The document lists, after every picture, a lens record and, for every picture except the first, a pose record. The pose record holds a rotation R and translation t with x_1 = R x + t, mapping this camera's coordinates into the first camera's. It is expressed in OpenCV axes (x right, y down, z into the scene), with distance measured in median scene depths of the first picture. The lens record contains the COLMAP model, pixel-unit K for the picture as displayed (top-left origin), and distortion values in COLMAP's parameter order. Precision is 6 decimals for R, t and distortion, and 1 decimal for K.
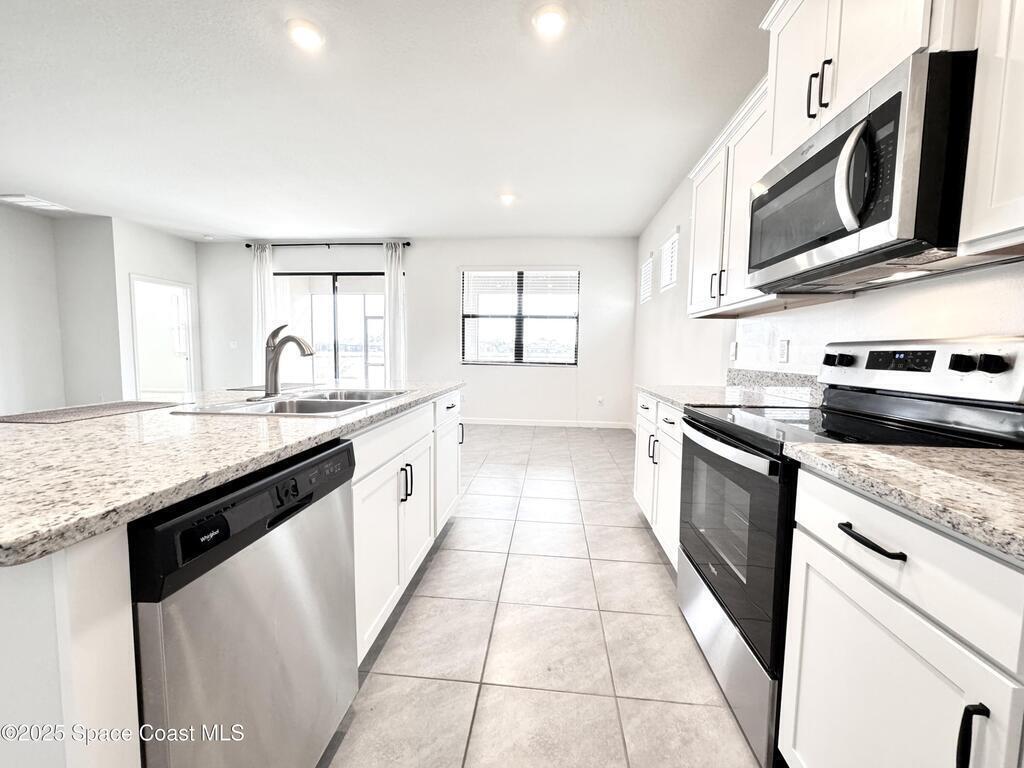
lens RADIAL K [[408.7, 0, 505.6], [0, 408.7, 385.4], [0, 0, 1]] dist [0.000385, 0.000078]
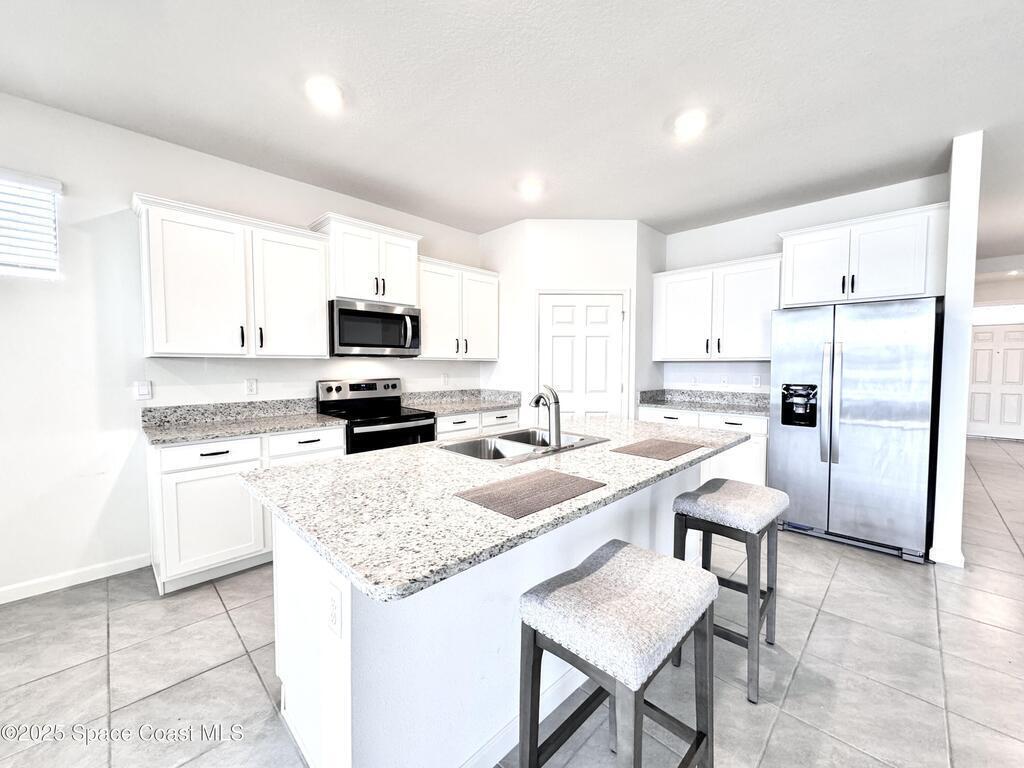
lens RADIAL K [[408.7, 0, 511.6], [0, 408.7, 383.9], [0, 0, 1]] dist [0.000385, 0.000078]
pose [[-0.780081, -0.045333, 0.624034, -0.318024], [0.038682, 0.991970, 0.120417, -0.079075], [-0.624482, 0.118073, -0.772063, 0.525770]]
